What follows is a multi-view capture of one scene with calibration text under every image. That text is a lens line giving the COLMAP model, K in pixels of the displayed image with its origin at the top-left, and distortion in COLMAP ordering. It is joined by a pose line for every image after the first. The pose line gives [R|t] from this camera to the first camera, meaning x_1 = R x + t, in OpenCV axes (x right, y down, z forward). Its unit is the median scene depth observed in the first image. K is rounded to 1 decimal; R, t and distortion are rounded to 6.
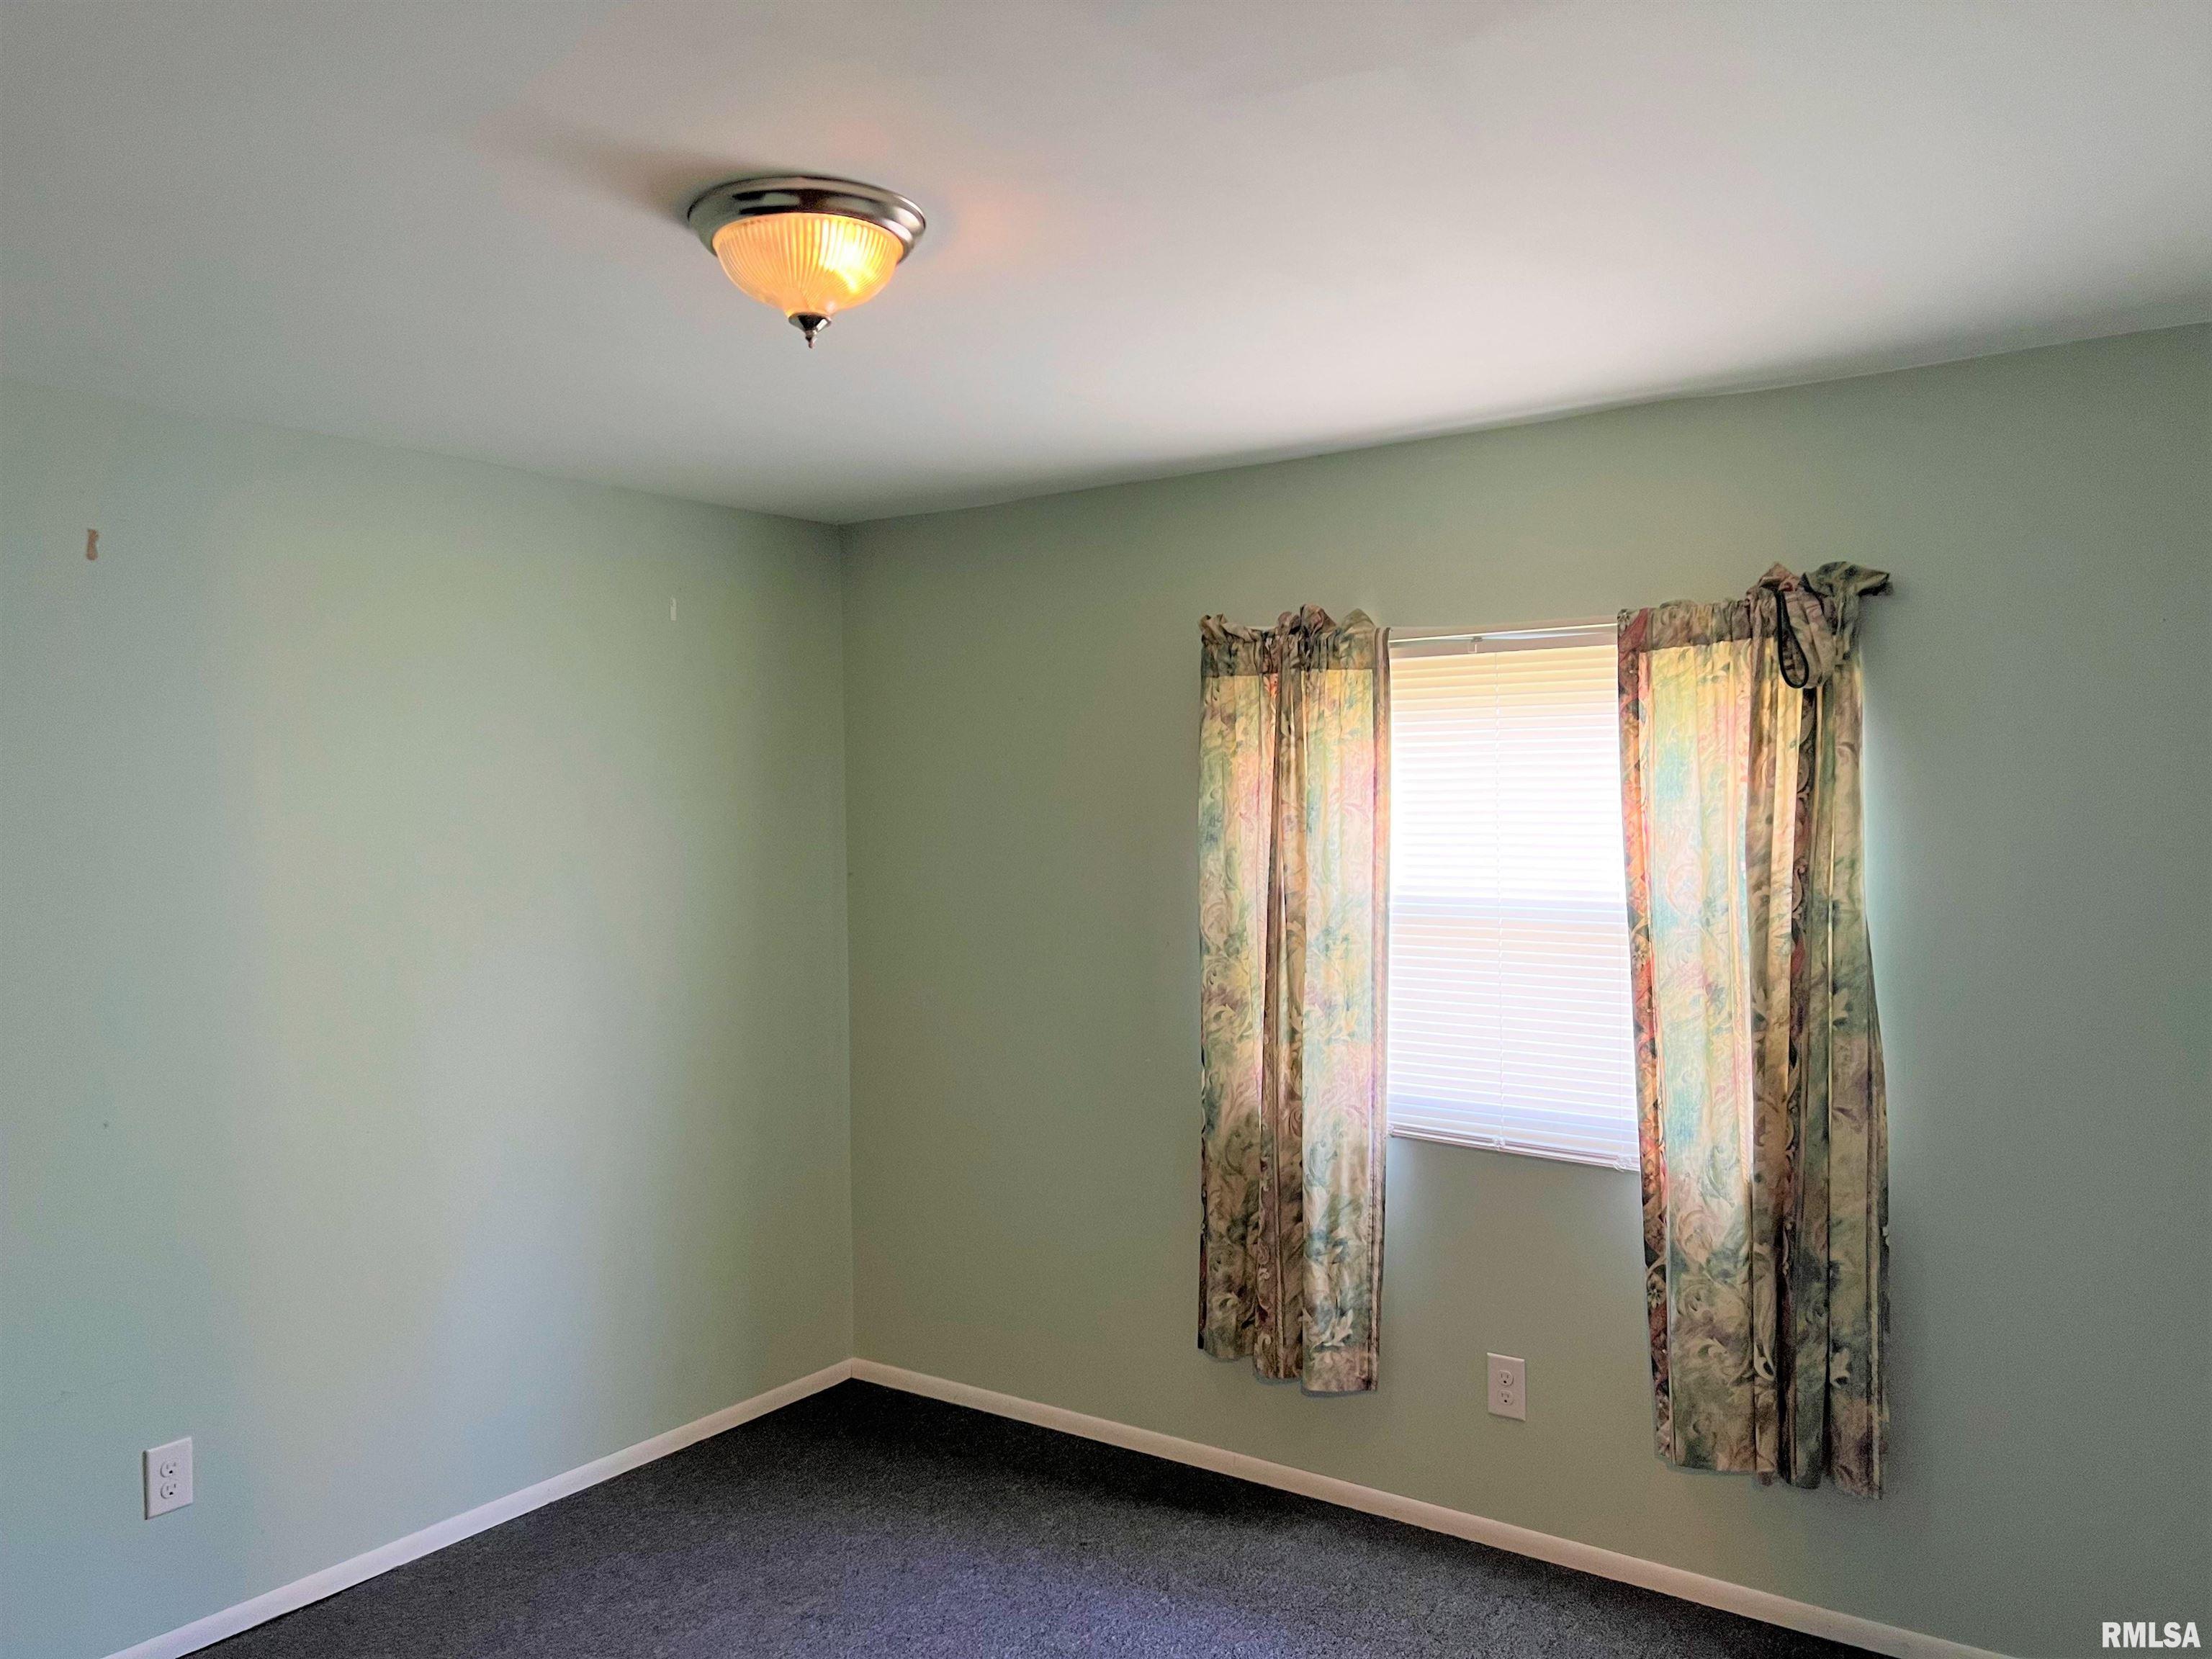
lens RADIAL K [[1663.7, 0, 1101.5], [0, 1663.7, 836.9], [0, 0, 1]] dist [0.140947, -0.253080]
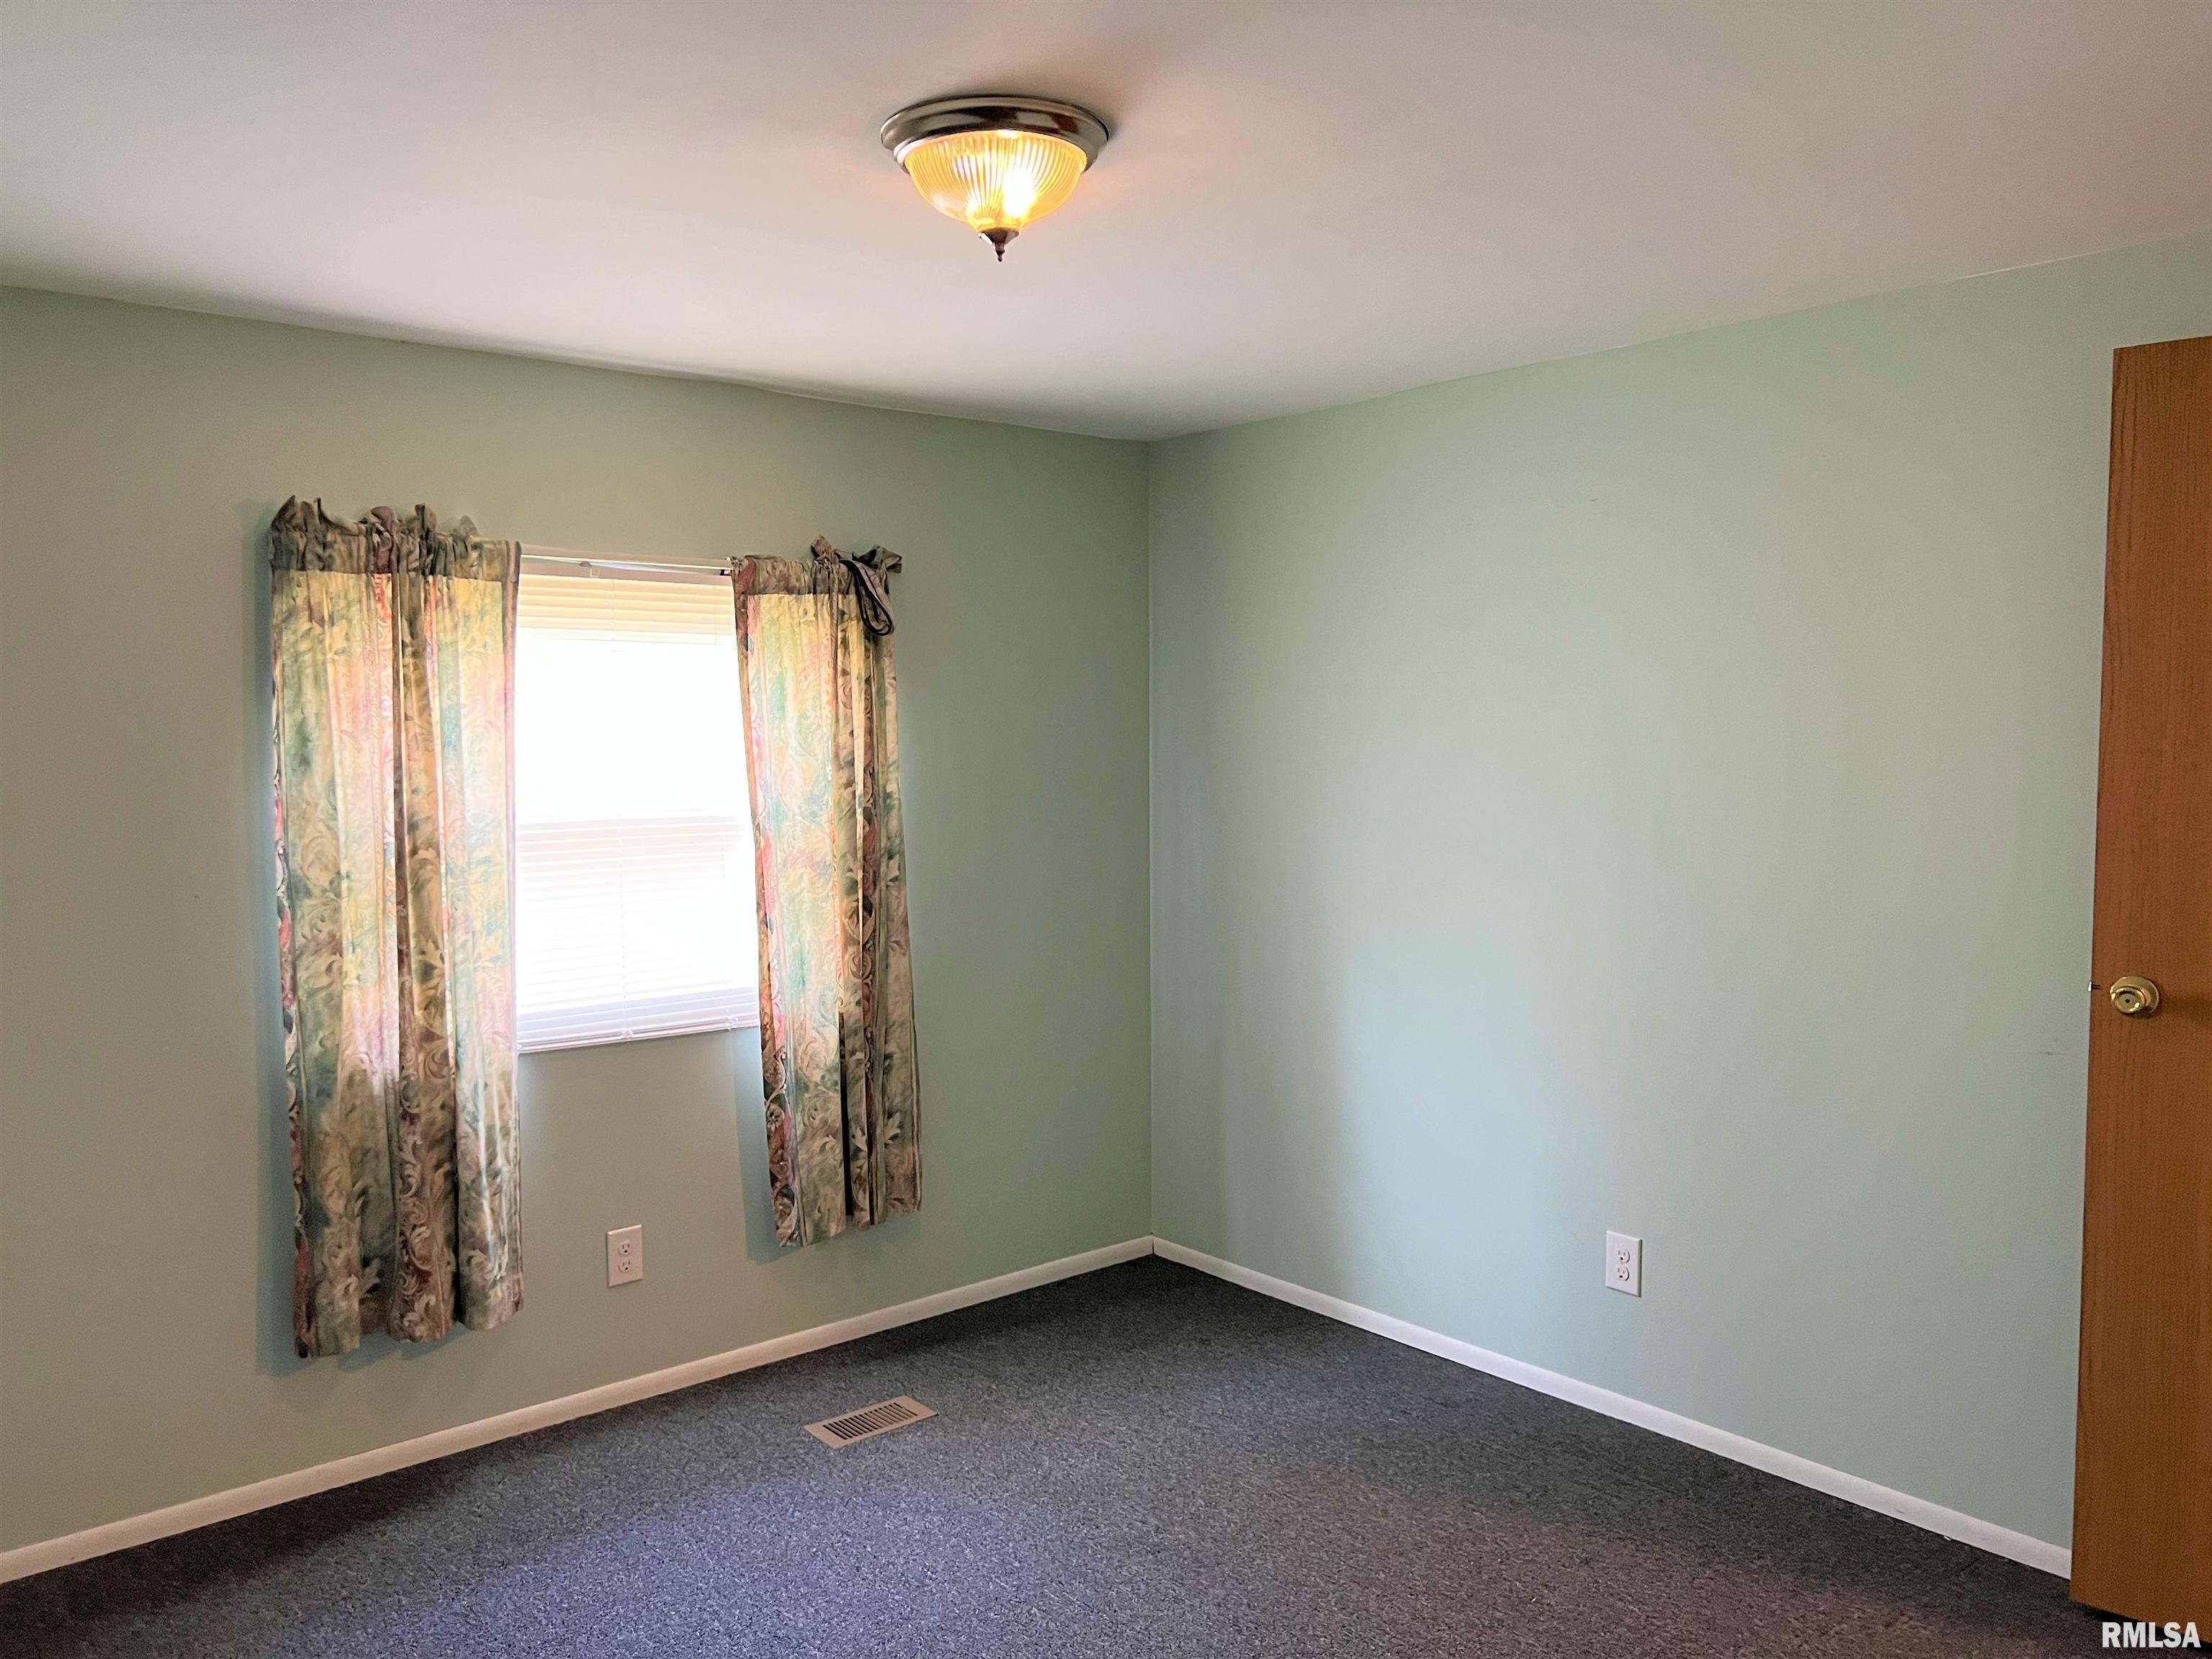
lens RADIAL K [[1663.7, 0, 1101.5], [0, 1663.7, 836.9], [0, 0, 1]] dist [0.140947, -0.253080]
pose [[0.255871, -0.061209, 0.964771, -0.723089], [0.027645, 0.998049, 0.055988, 0.002426], [-0.966315, 0.012345, 0.257064, 0.420439]]
